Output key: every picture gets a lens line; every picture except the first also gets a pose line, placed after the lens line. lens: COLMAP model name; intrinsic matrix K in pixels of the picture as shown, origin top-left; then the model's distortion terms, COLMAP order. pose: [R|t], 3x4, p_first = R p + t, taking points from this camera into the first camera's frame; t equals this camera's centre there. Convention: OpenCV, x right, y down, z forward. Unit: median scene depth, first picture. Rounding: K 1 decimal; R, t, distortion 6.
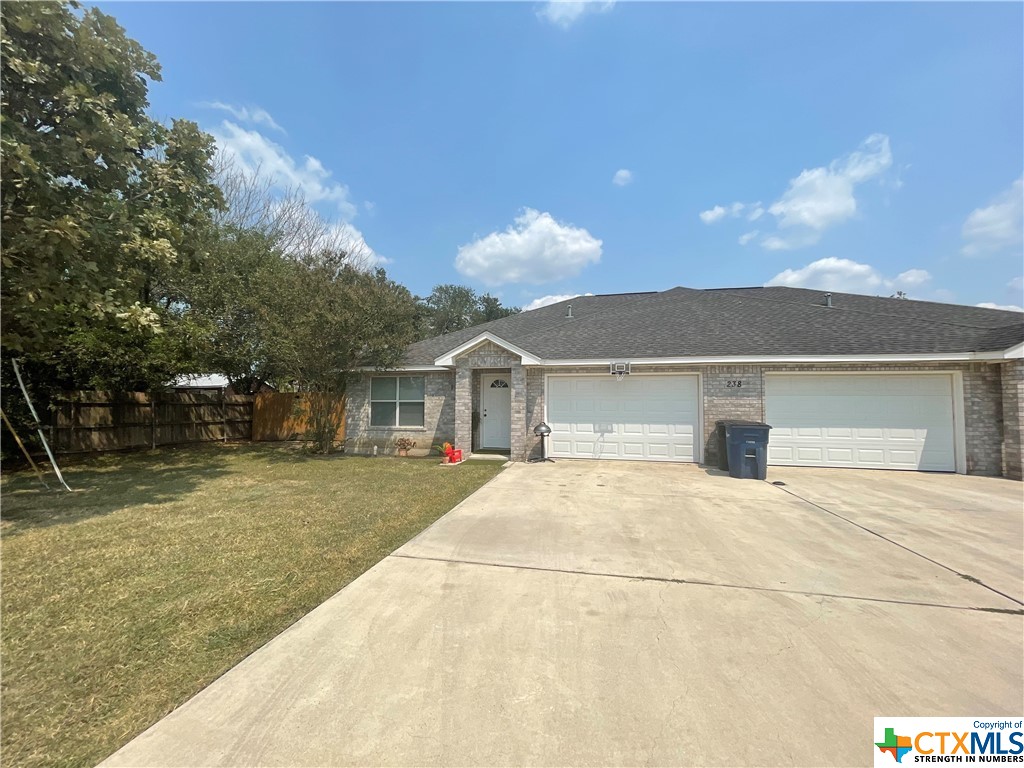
lens RADIAL K [[410.7, 0, 513.3], [0, 410.7, 380.8], [0, 0, 1]] dist [-0.007408, 0.000042]
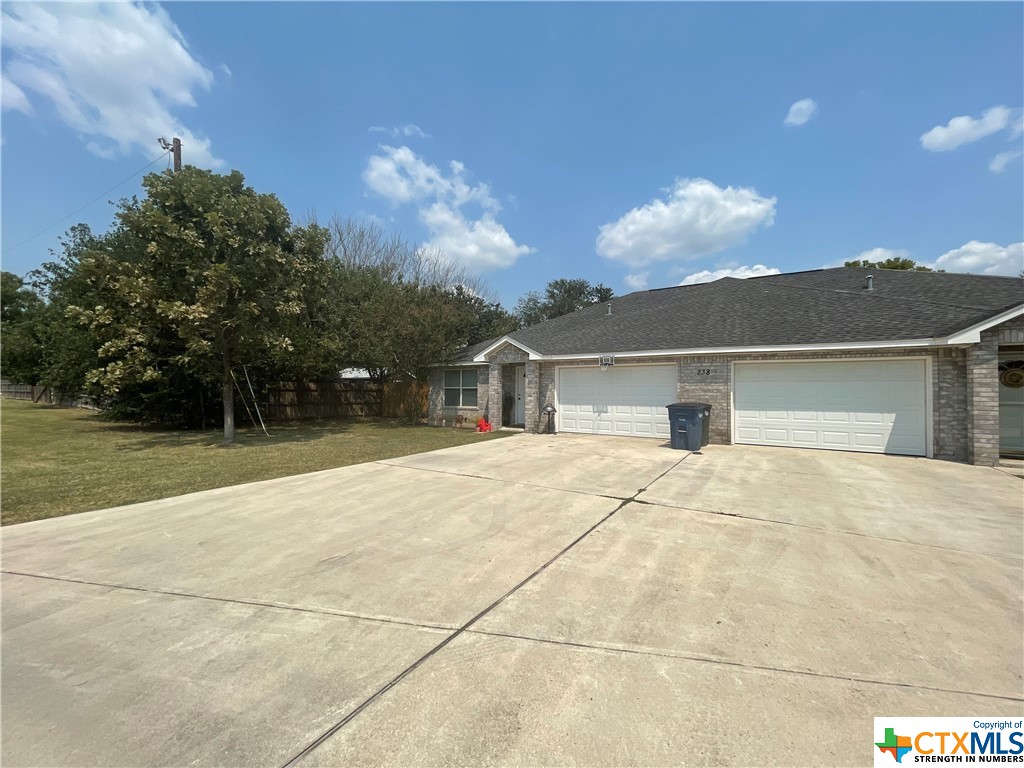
lens RADIAL K [[410.7, 0, 513.3], [0, 410.7, 380.8], [0, 0, 1]] dist [-0.007408, 0.000042]
pose [[0.942306, -0.007661, -0.334665, 0.396861], [0.017173, 0.999528, 0.025473, -0.006105], [0.334312, -0.029751, 0.941993, -0.253772]]
